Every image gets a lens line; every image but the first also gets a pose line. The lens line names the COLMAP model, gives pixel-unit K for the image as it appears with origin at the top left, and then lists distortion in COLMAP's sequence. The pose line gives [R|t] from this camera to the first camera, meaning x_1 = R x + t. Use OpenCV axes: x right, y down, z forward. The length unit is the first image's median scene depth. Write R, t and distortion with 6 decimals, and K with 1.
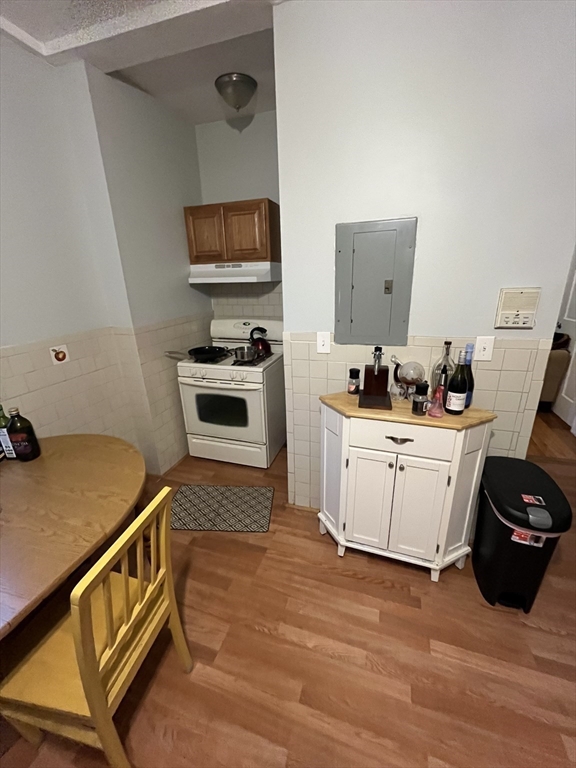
lens RADIAL K [[312.7, 0, 291.2], [0, 312.7, 379.4], [0, 0, 1]] dist [0.000123, -0.001129]
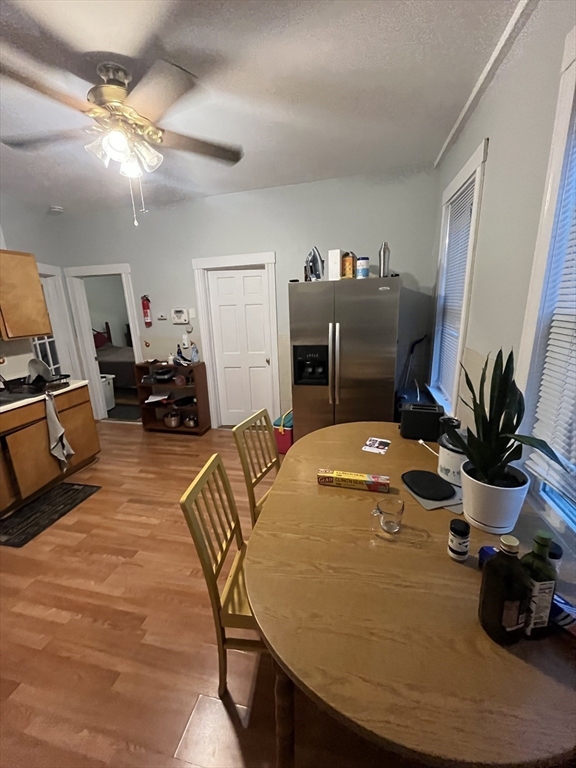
lens RADIAL K [[312.7, 0, 287.5], [0, 312.7, 379.3], [0, 0, 1]] dist [0.000123, -0.001129]
pose [[-0.994390, 0.080021, -0.069182, -0.295931], [0.031626, 0.849003, 0.527441, -0.244779], [0.100942, 0.522293, -0.846771, 0.726548]]
